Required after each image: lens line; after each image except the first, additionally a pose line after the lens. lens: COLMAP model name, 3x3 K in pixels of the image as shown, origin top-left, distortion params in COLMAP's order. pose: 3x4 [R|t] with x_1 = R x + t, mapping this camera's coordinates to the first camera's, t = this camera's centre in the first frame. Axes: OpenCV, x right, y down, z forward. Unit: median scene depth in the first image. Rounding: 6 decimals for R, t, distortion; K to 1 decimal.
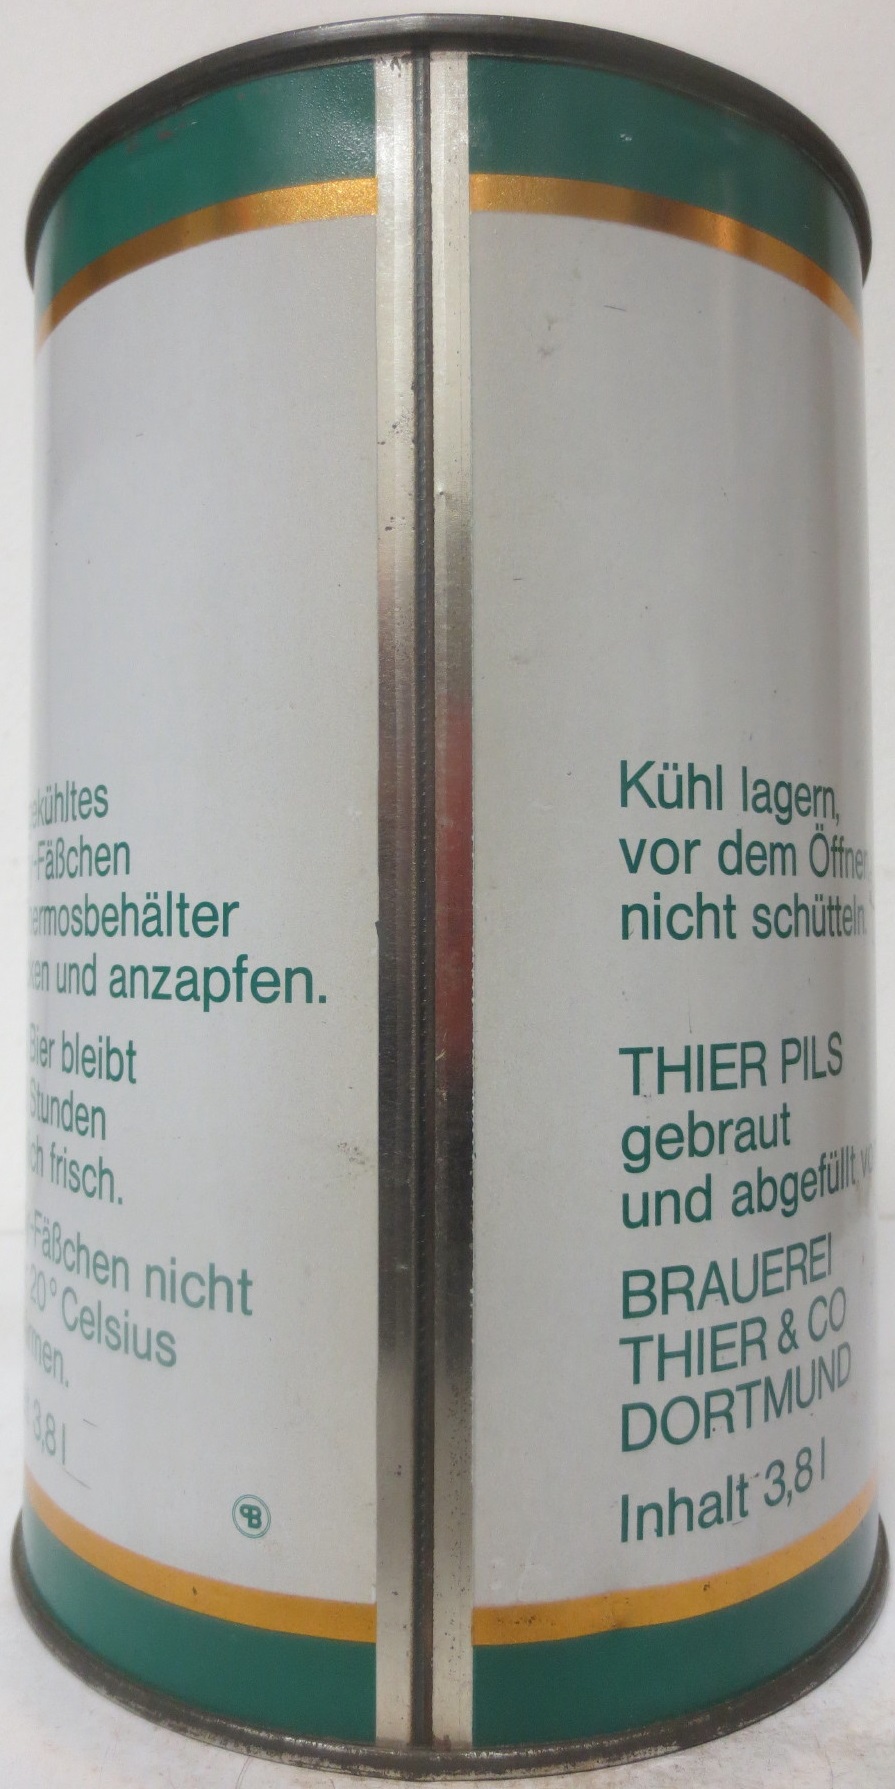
lens RADIAL K [[1481.7, 0, 447.5], [0, 1481.7, 894.5], [0, 0, 1]] dist [-0.022086, -0.002645]
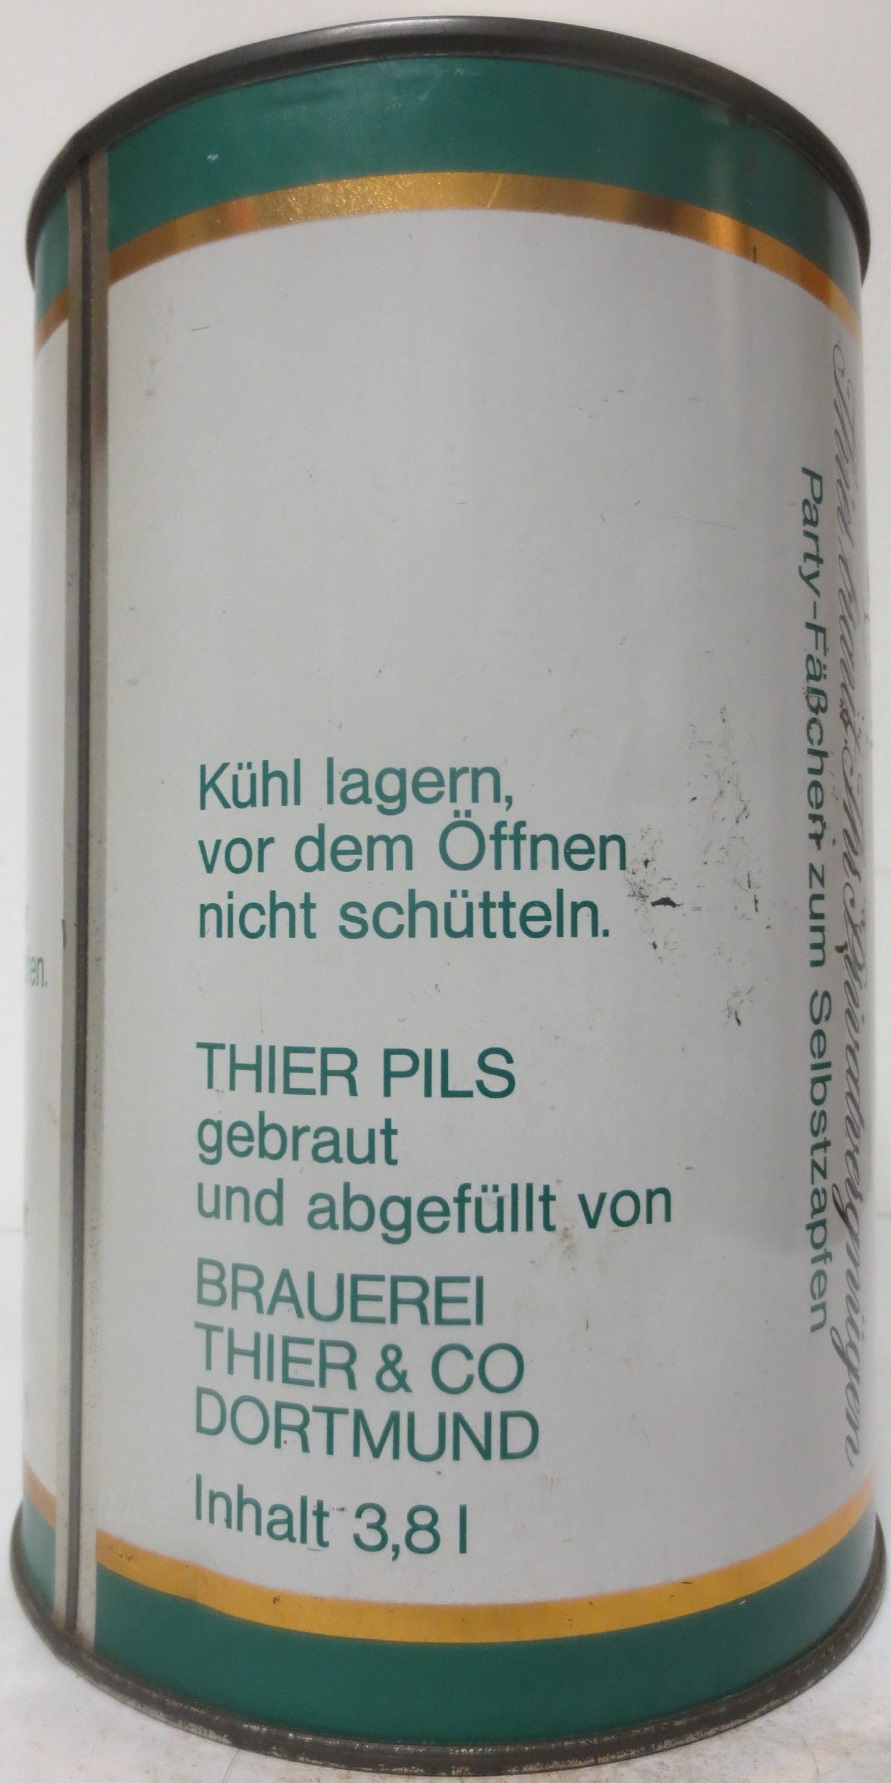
lens RADIAL K [[1476.7, 0, 445.5], [0, 1476.7, 891.5], [0, 0, 1]] dist [-0.022086, -0.002645]
pose [[0.628950, -0.015619, -0.777288, 1.003654], [0.011661, 0.999875, -0.010655, 0.010888], [0.777358, -0.002363, 0.629054, 0.470804]]
